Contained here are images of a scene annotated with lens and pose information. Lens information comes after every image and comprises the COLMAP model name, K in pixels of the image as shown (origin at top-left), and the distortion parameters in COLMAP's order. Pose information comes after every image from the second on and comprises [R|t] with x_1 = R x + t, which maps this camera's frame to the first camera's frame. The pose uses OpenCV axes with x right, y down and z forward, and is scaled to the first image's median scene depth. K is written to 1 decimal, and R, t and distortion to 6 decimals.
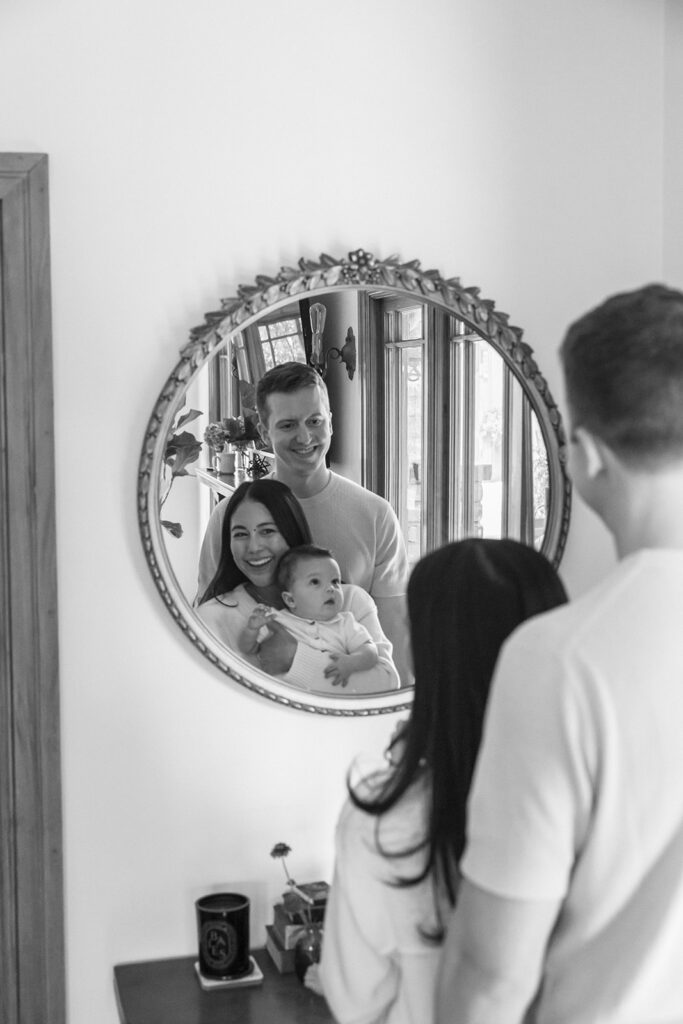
lens RADIAL K [[1219.1, 0, 343.5], [0, 1219.1, 513.5], [0, 0, 1]] dist [0.002230, 0.000000]
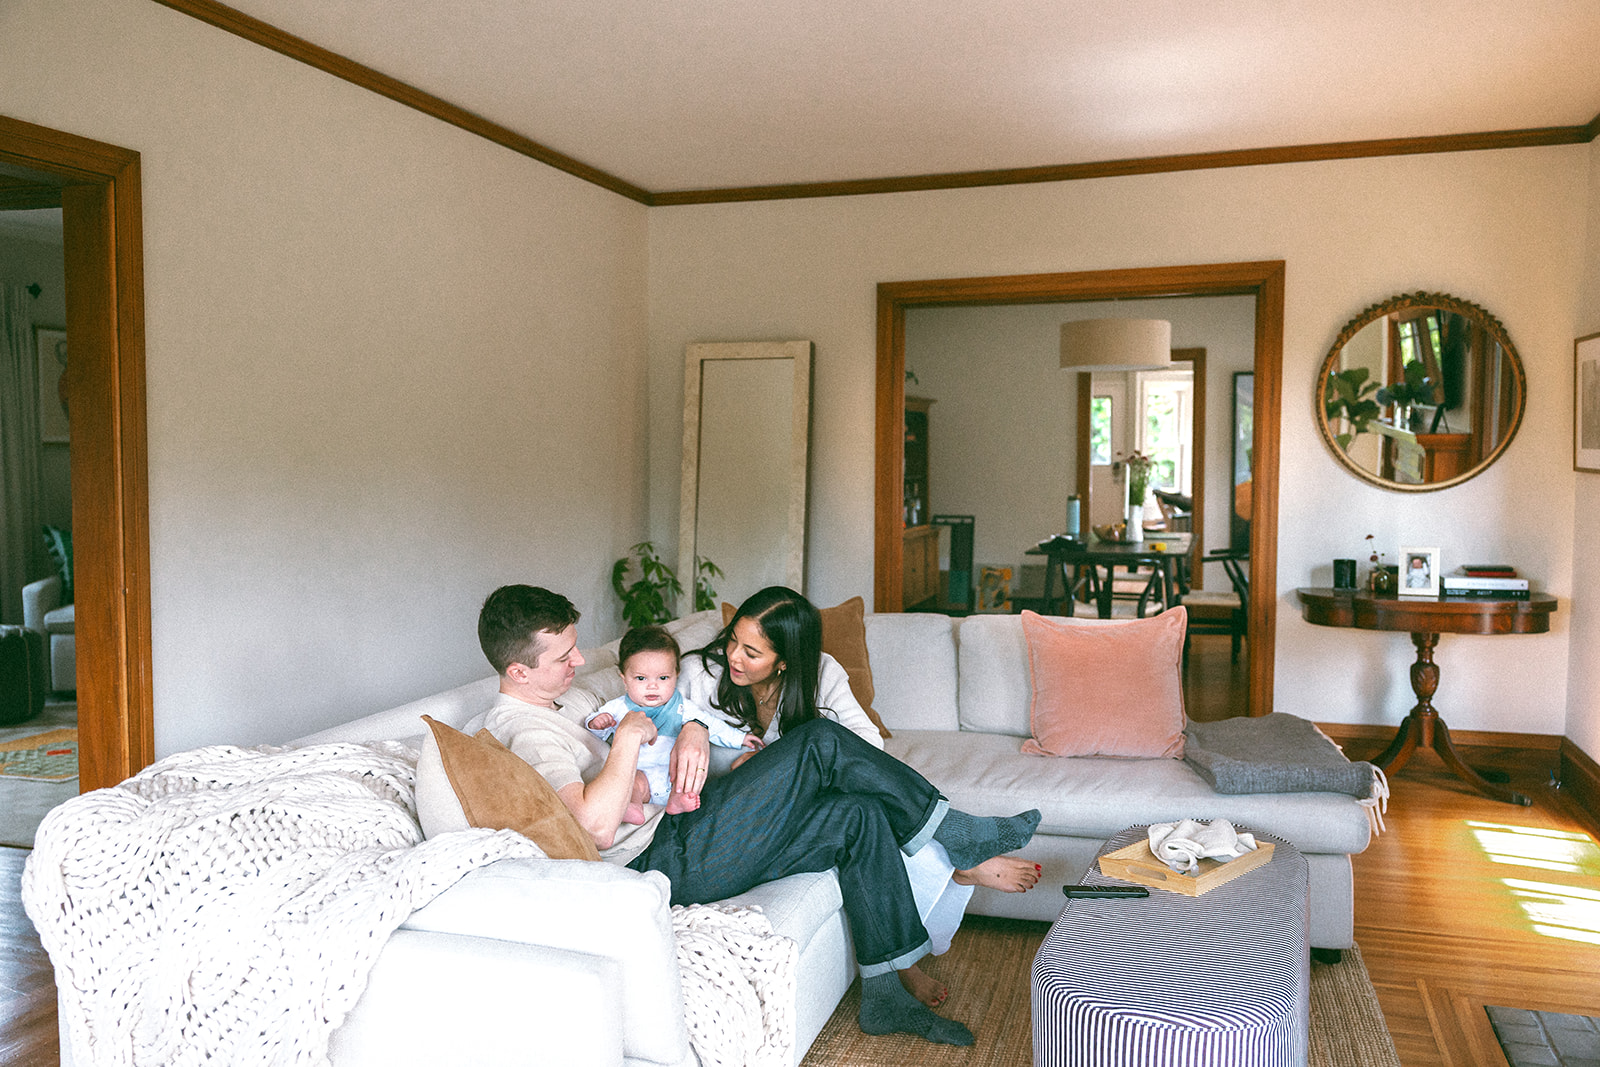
lens RADIAL K [[1312.7, 0, 798.3], [0, 1312.7, 527.3], [0, 0, 1]] dist [-0.008215, -0.002709]
pose [[0.845943, 0.044750, -0.531392, 0.345745], [-0.043260, 0.998947, 0.015257, 0.242345], [0.531516, 0.010082, 0.846988, -1.700542]]
